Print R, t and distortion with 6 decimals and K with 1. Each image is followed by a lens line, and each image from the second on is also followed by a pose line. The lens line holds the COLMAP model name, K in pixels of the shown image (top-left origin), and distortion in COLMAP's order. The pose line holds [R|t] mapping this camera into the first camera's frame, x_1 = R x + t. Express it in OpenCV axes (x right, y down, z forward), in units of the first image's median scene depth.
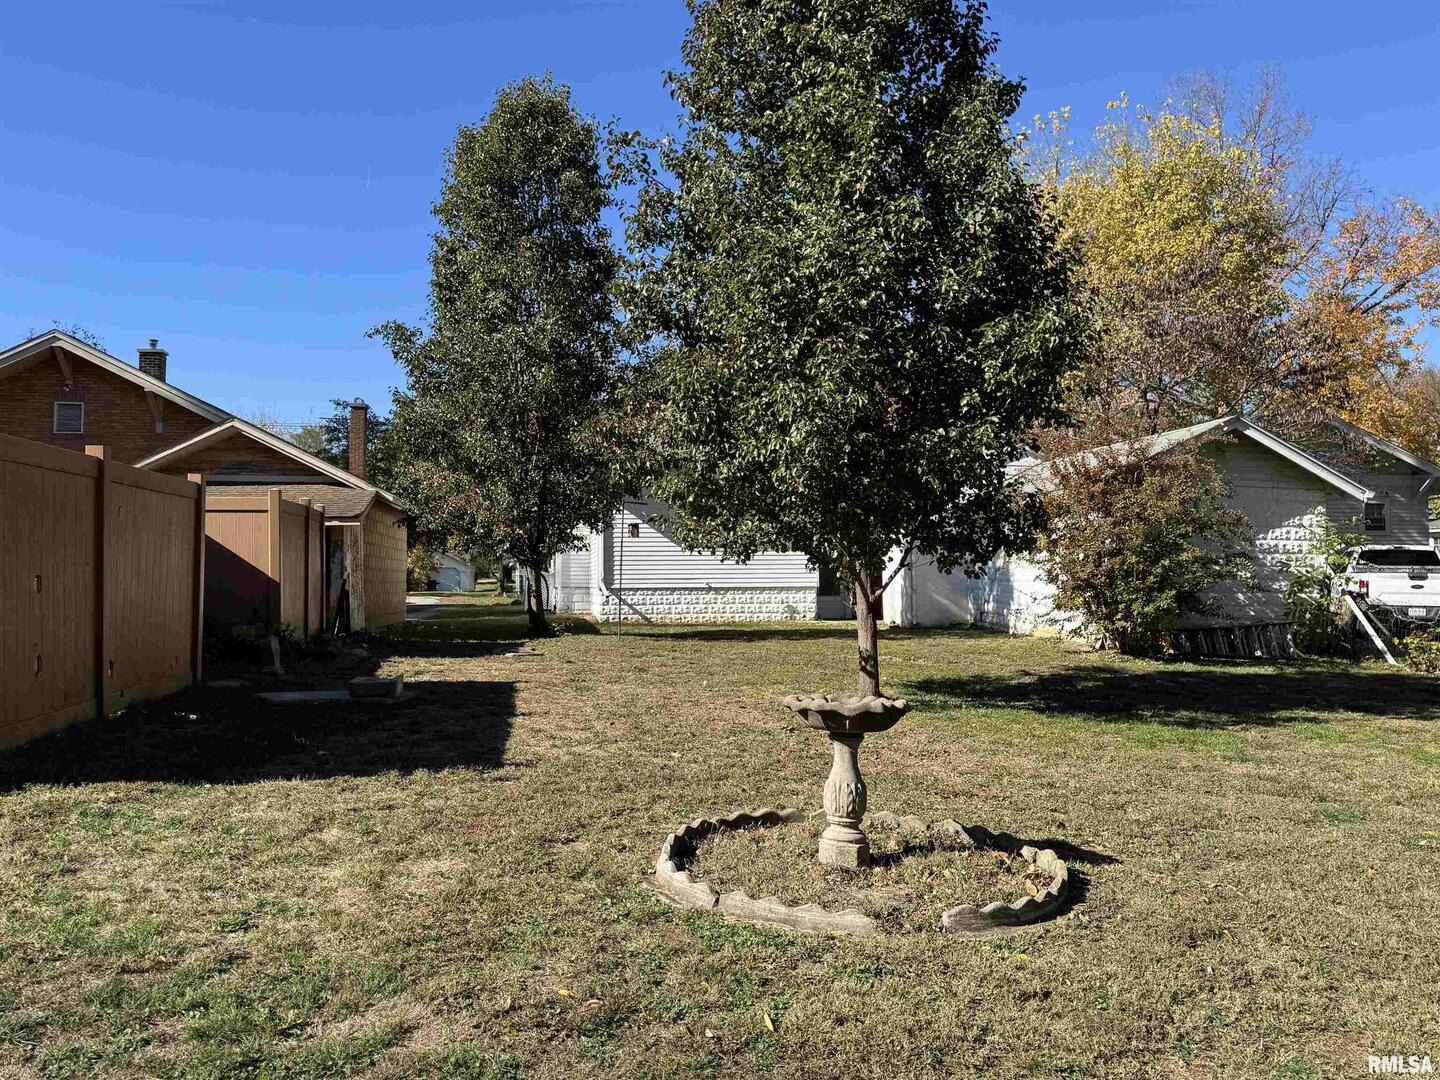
lens RADIAL K [[1203.3, 0, 718.4], [0, 1203.3, 543.1], [0, 0, 1]] dist [0.058015, 0.001888]
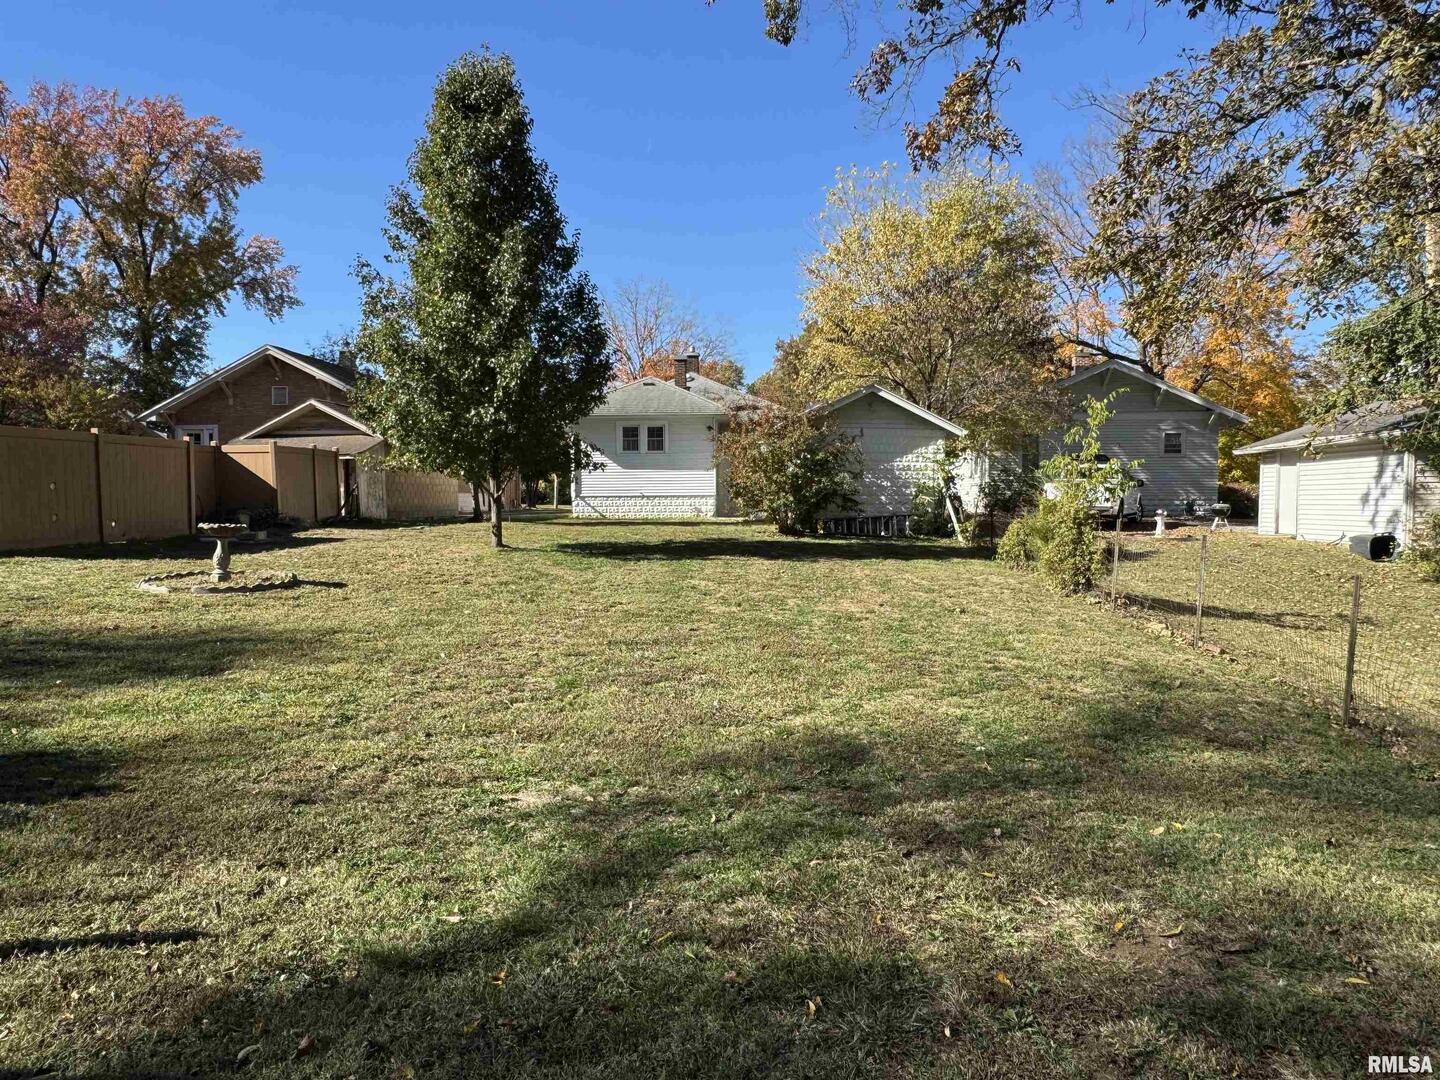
lens RADIAL K [[941.2, 0, 717.0], [0, 941.2, 540.0], [0, 0, 1]] dist [-0.006932, -0.000660]
pose [[0.980878, 0.006483, -0.194516, 0.321880], [0.008714, 0.996980, 0.077173, 0.001428], [0.194429, -0.077392, 0.977859, -0.169132]]
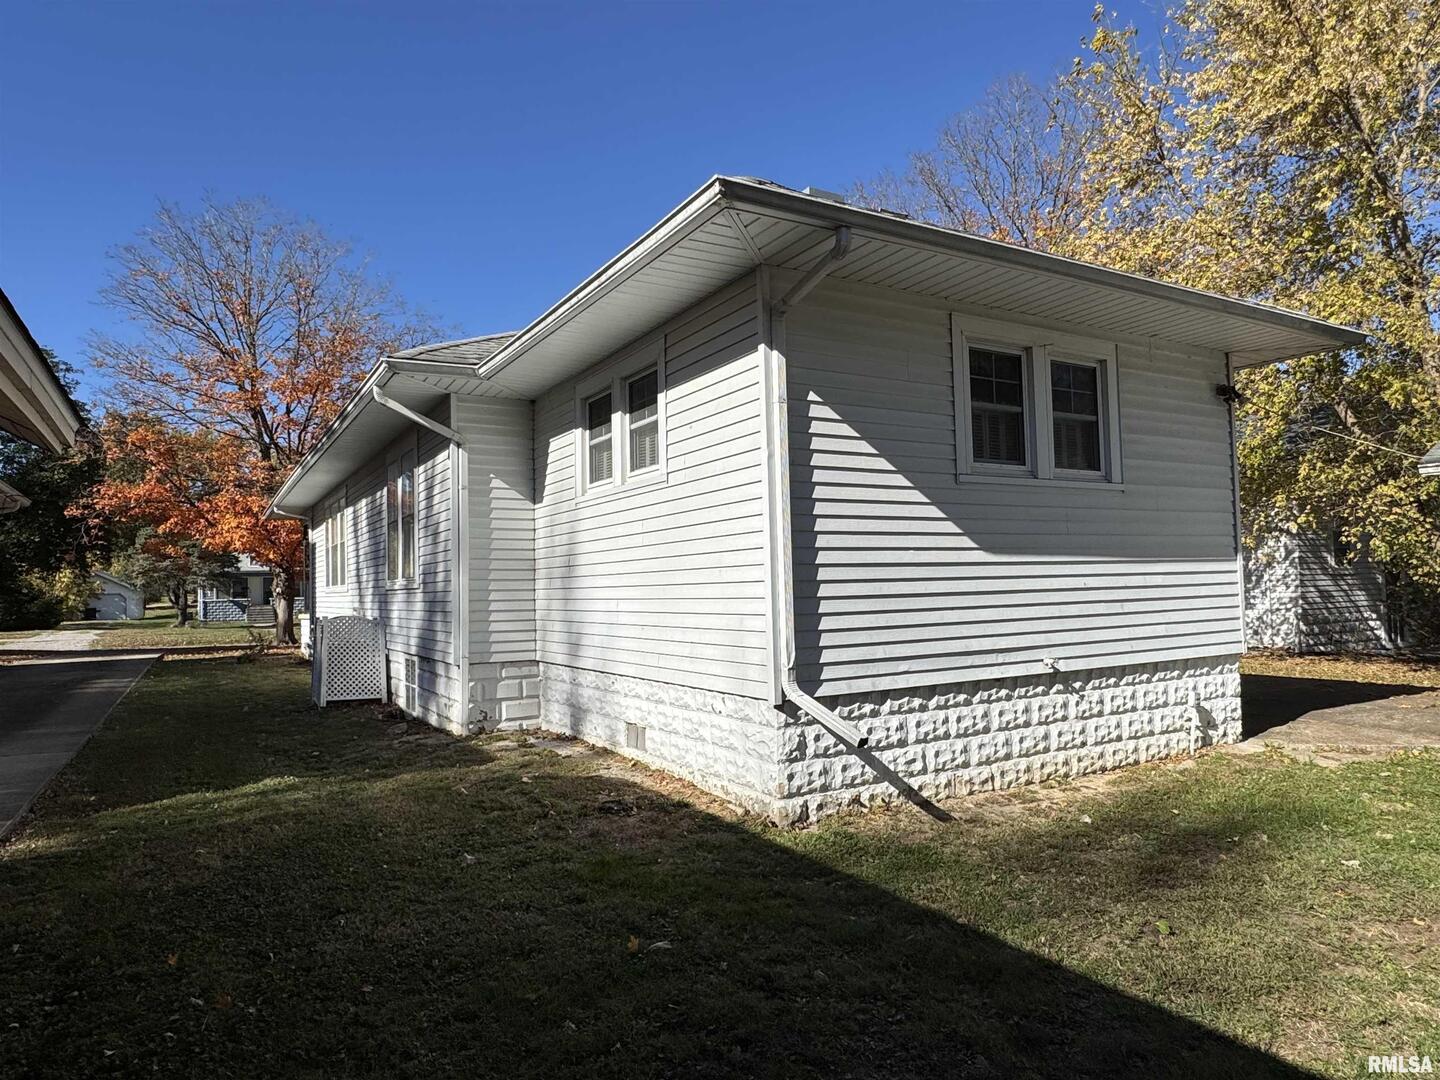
lens RADIAL K [[908.9, 0, 721.2], [0, 908.9, 544.1], [0, 0, 1]] dist [-0.000101, -0.001202]
pose [[0.931749, 0.000150, 0.363104, -0.183544], [0.008296, 0.999730, -0.021701, 0.006056], [-0.363009, 0.023232, 0.931496, 0.801460]]
